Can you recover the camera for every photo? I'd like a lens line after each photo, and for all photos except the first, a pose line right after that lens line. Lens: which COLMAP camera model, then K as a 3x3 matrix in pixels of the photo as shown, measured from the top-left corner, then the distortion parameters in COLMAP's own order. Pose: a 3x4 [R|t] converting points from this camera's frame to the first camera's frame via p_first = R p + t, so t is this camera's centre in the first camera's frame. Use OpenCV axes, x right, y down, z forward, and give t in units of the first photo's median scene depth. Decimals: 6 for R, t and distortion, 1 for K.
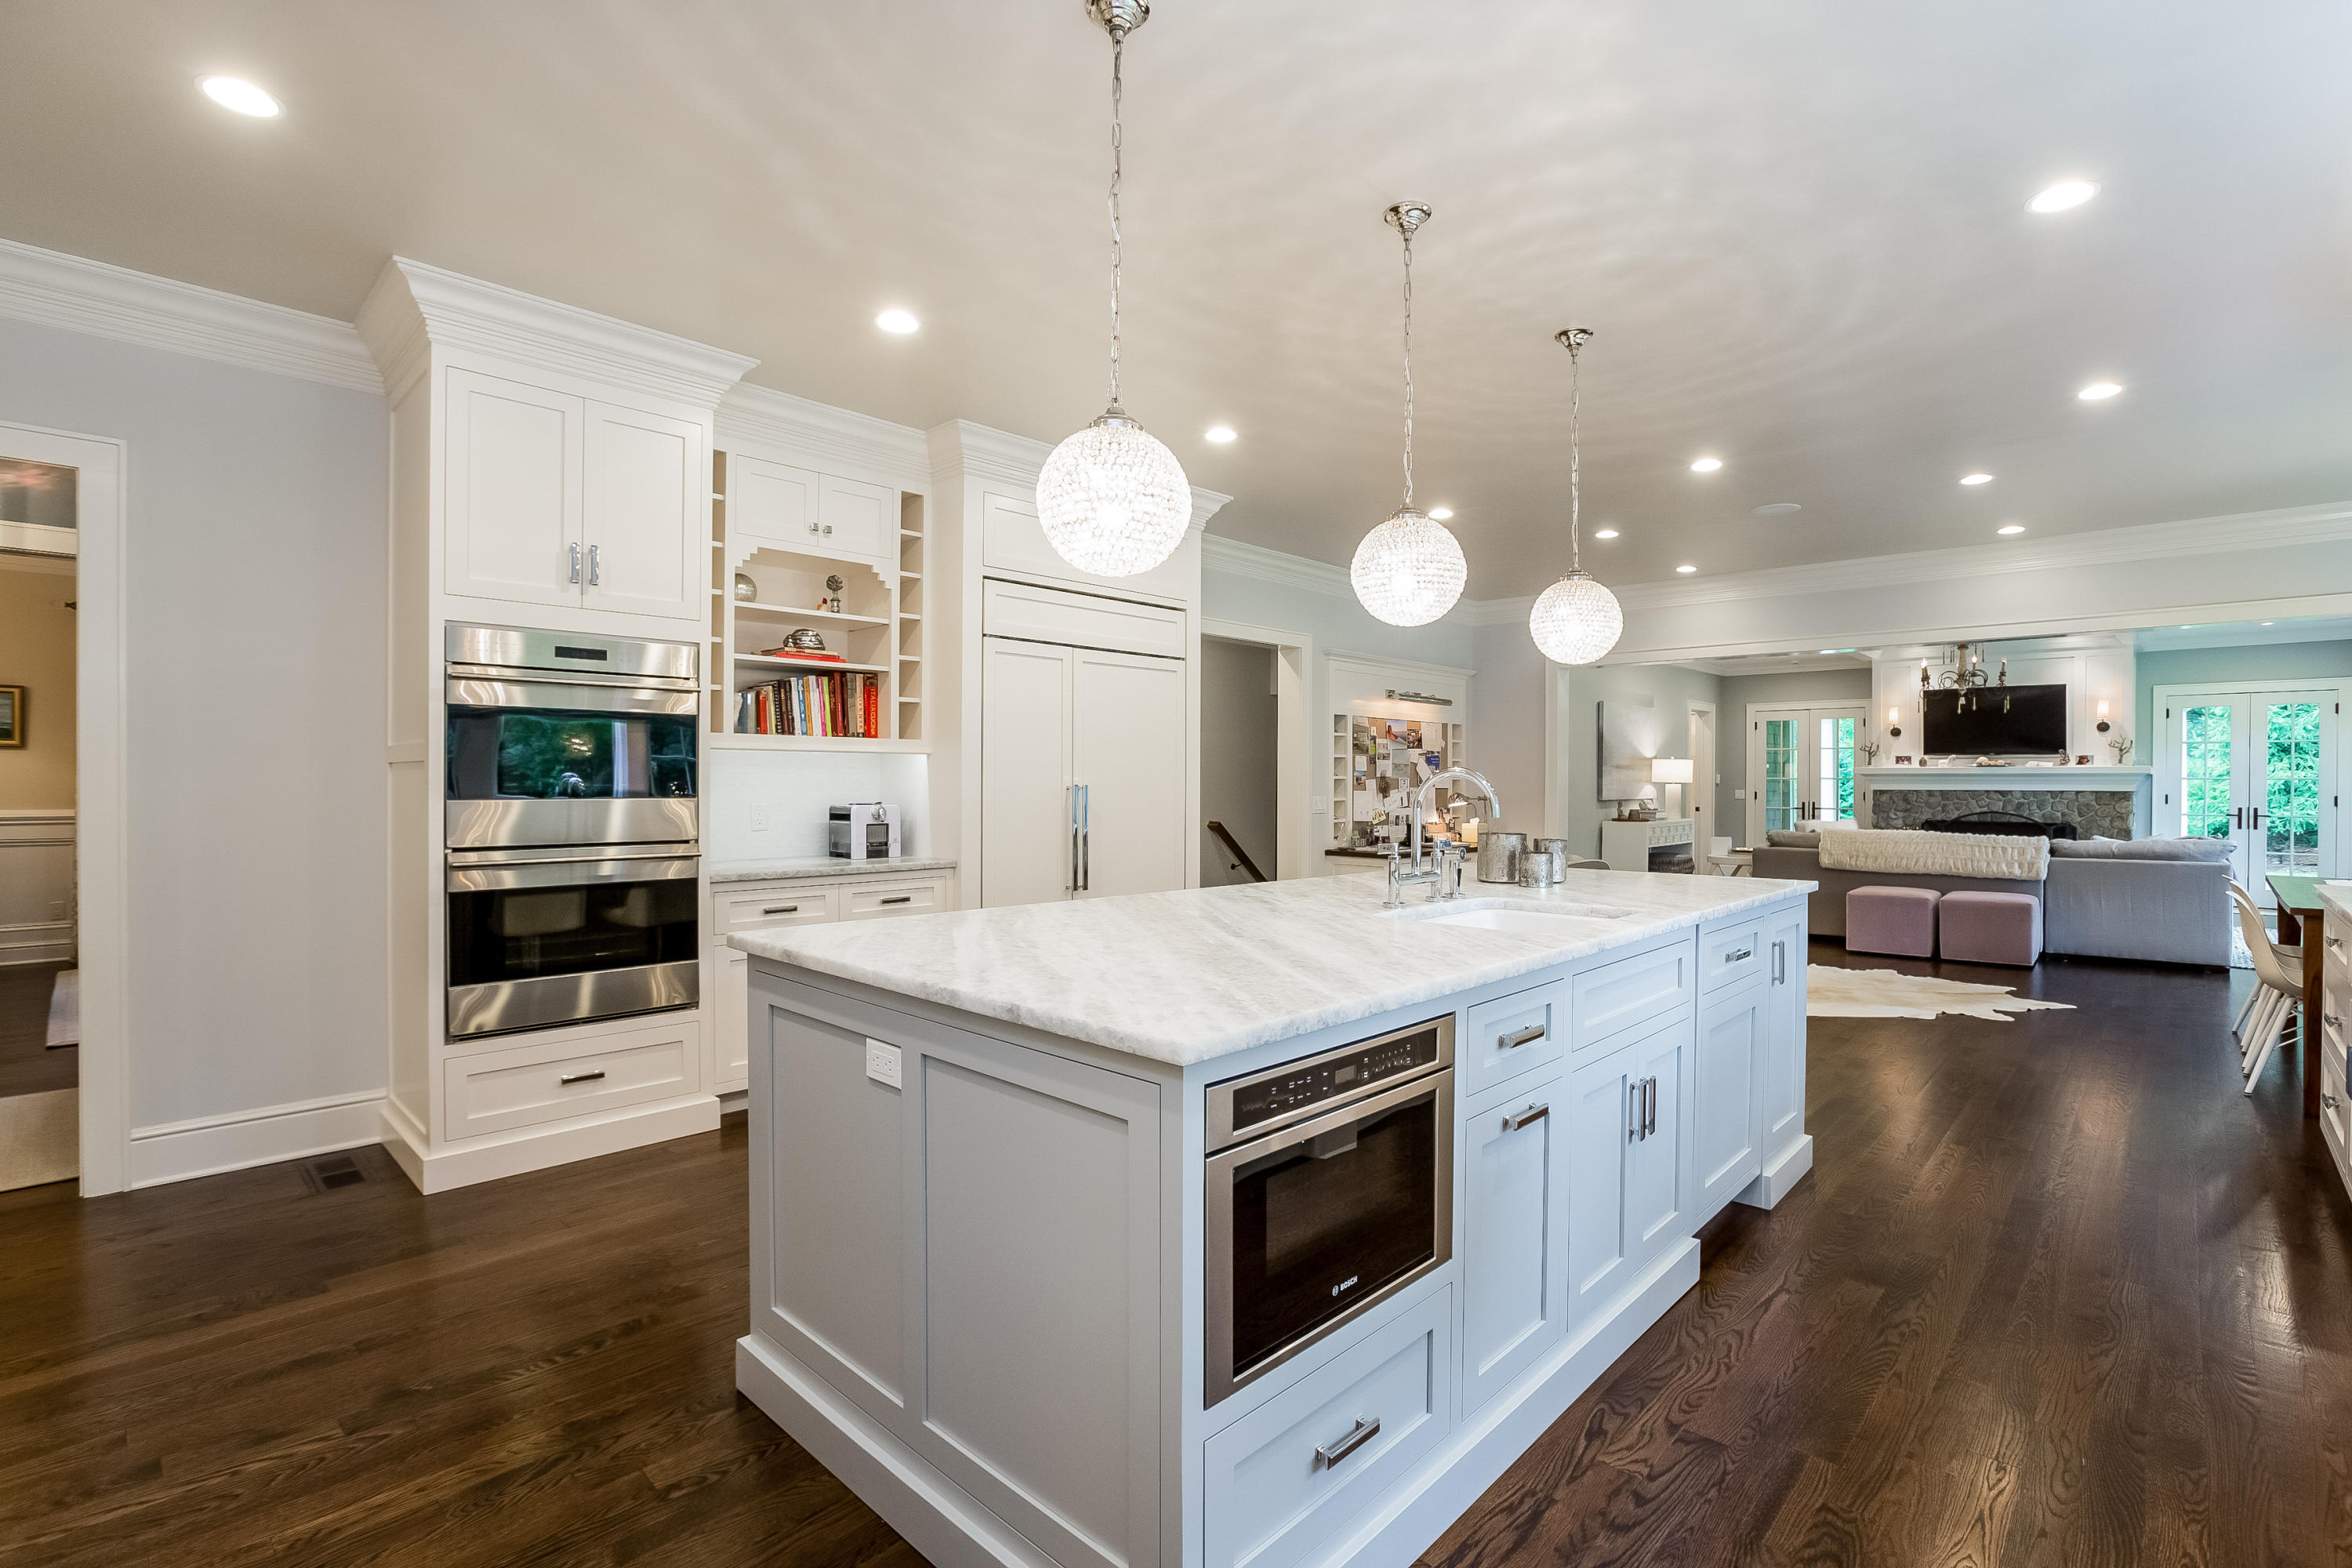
lens RADIAL K [[1098.9, 0, 1175.8], [0, 1098.9, 784.3], [0, 0, 1]] dist [0.045240, 0.000731]
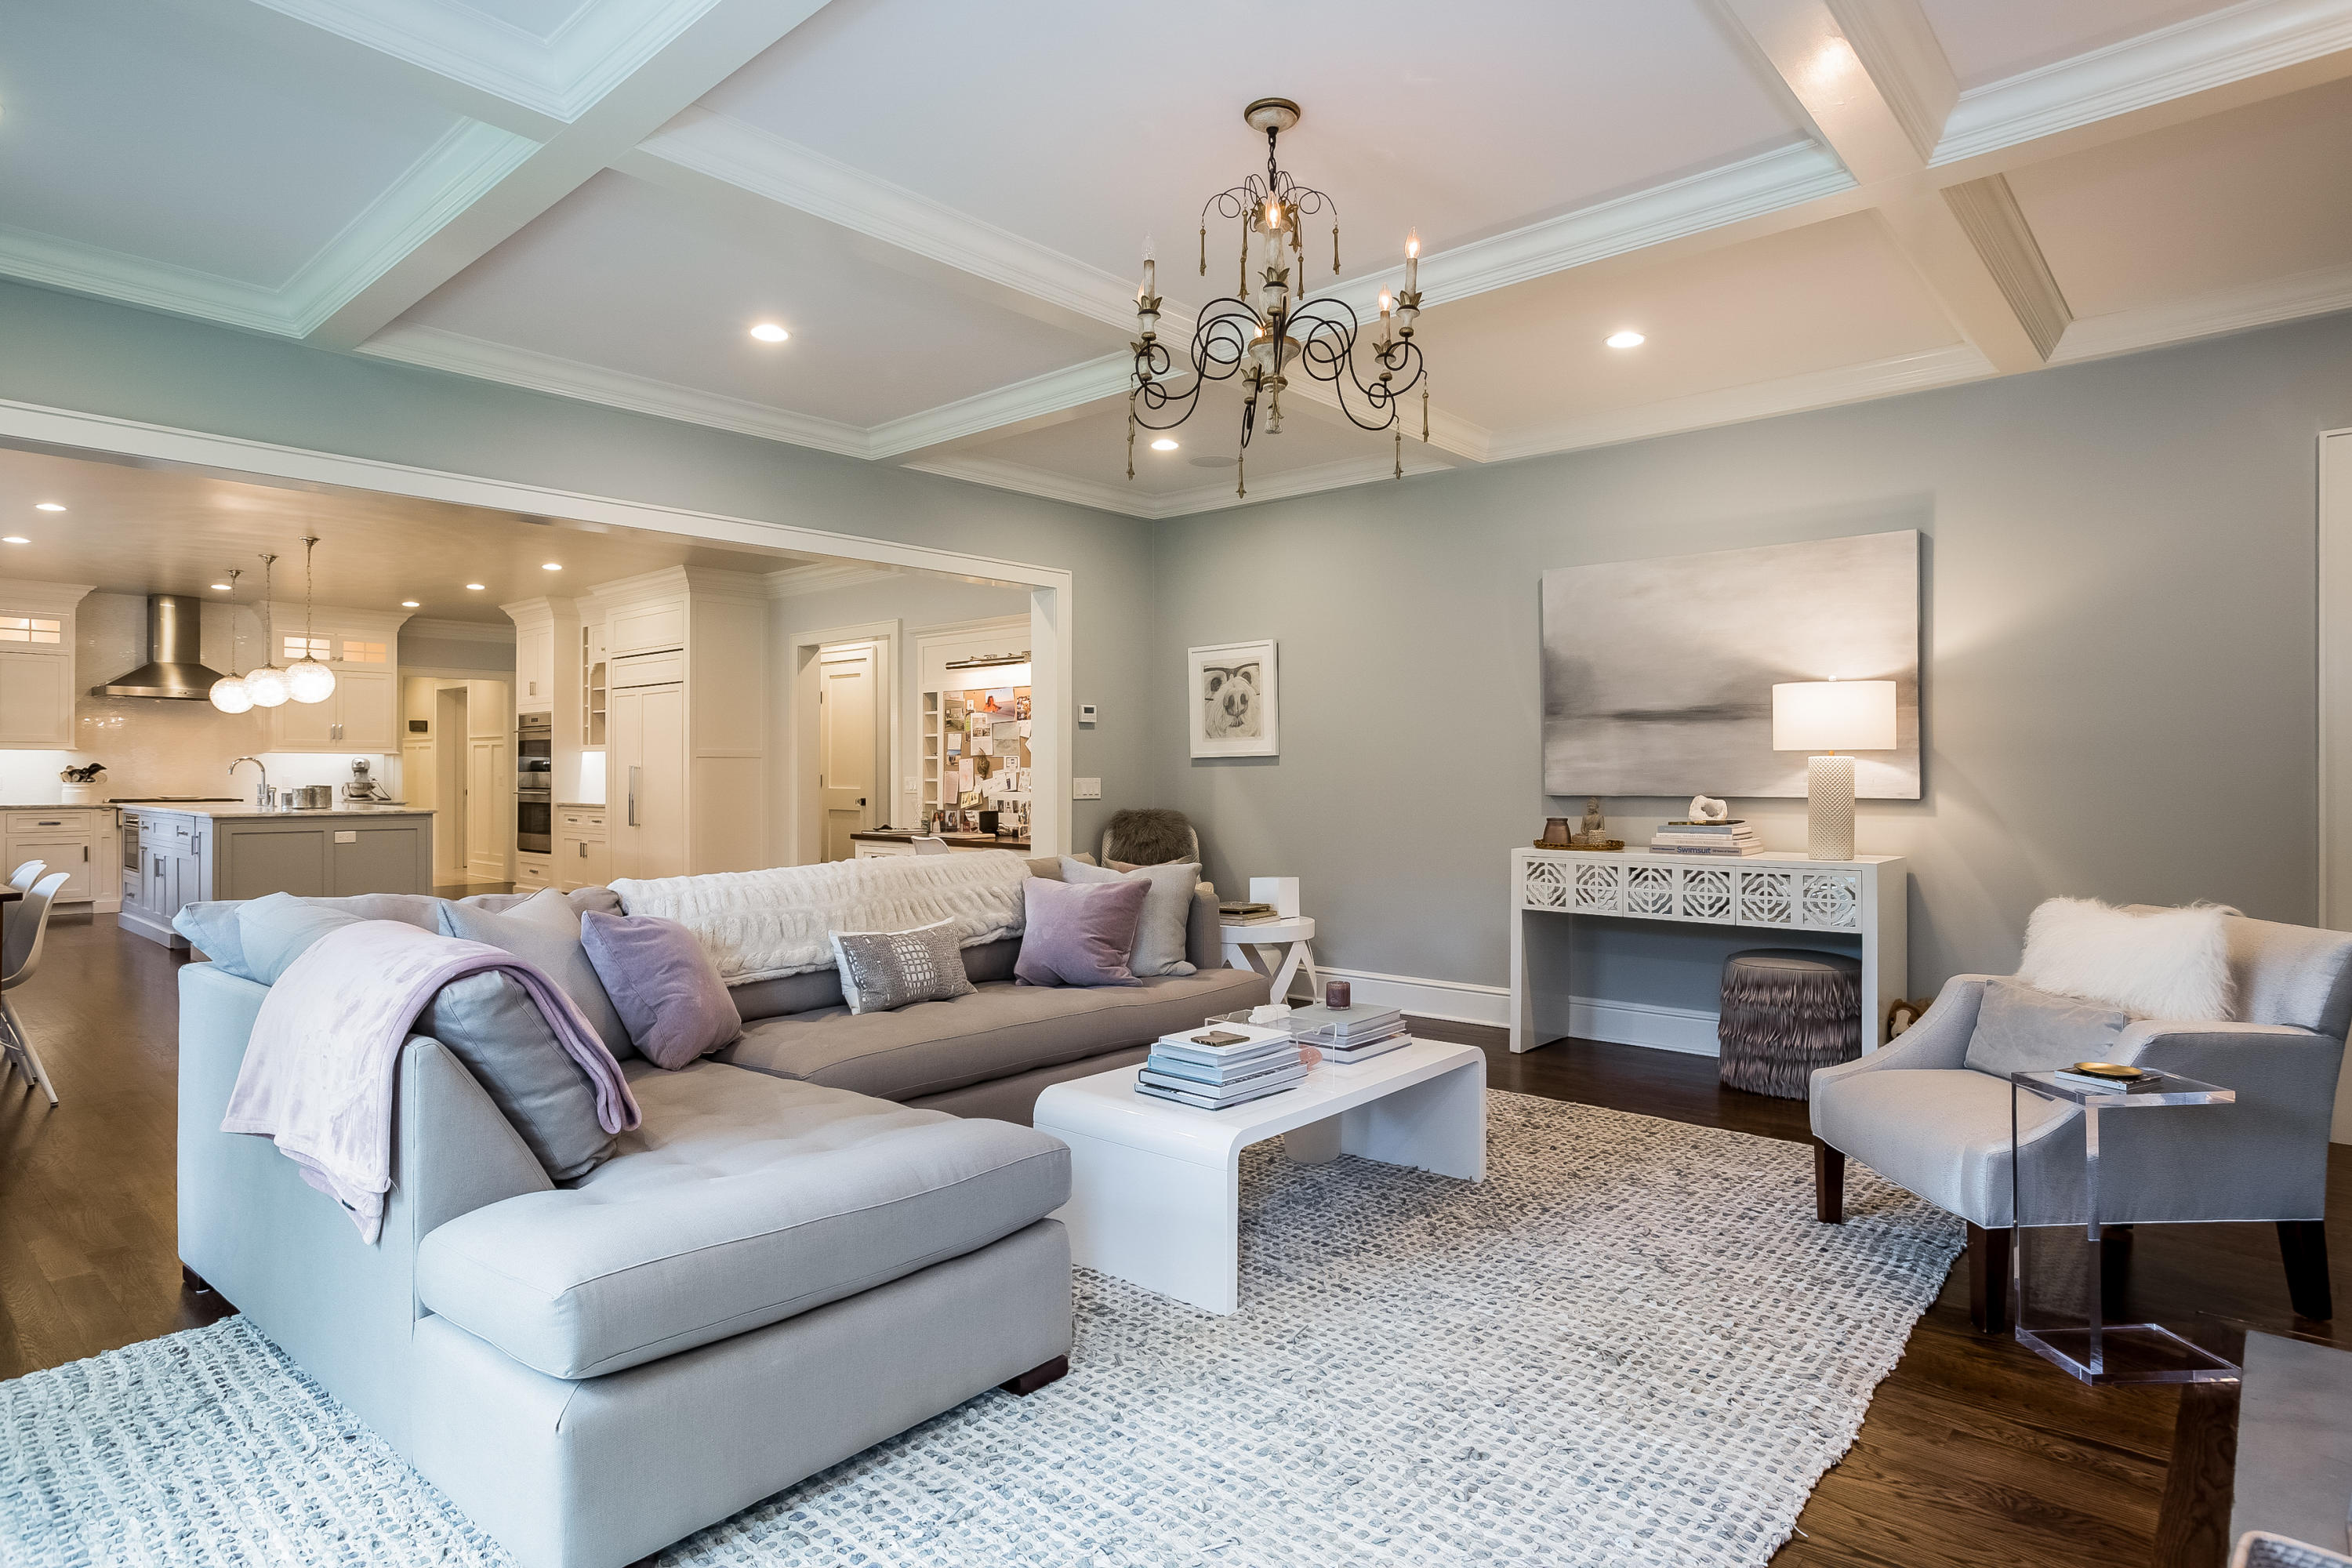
lens RADIAL K [[1275.8, 0, 1175.4], [0, 1275.8, 778.4], [0, 0, 1]] dist [-0.000510, -0.000022]
pose [[0.030620, -0.001874, -0.999529, 1.240373], [-0.003878, 0.999990, -0.001993, 0.013507], [0.999524, 0.003937, 0.030612, 1.141800]]
